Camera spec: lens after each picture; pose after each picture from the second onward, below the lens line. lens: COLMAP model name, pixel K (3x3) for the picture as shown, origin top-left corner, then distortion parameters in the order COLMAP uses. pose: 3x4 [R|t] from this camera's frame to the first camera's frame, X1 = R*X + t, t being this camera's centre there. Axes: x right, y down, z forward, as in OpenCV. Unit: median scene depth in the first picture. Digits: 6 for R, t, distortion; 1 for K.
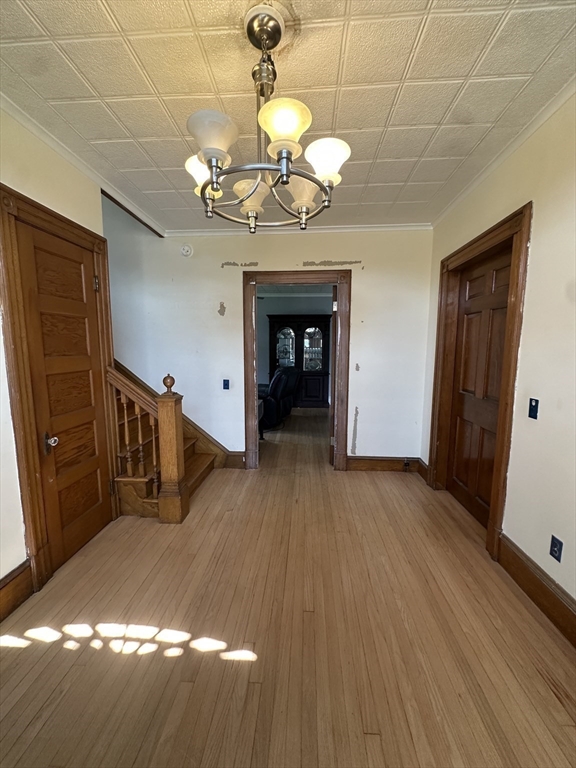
lens RADIAL K [[308.4, 0, 286.9], [0, 308.4, 384.7], [0, 0, 1]] dist [-0.002343, 0.001267]
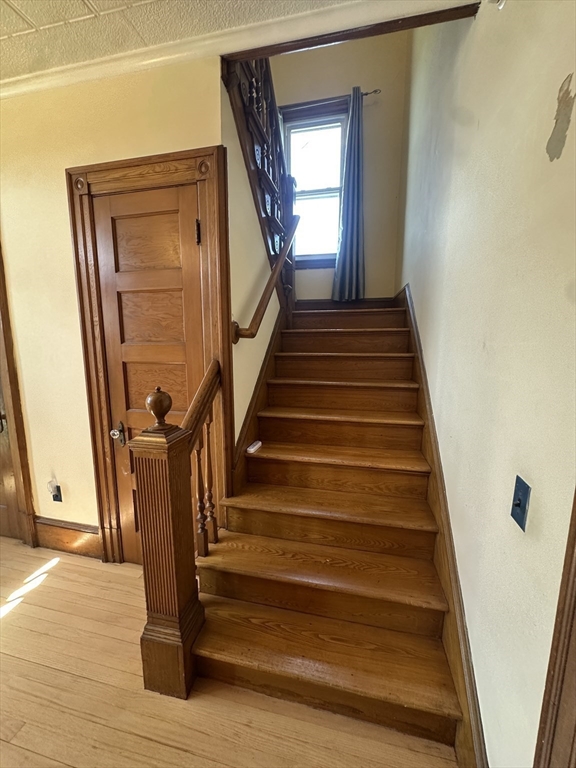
lens RADIAL K [[308.4, 0, 287.2], [0, 308.4, 385.2], [0, 0, 1]] dist [-0.002343, 0.001267]
pose [[-0.159046, 0.146840, -0.976290, 0.052887], [-0.123599, 0.978136, 0.167253, -0.218936], [0.979504, 0.147270, -0.137420, 1.995239]]
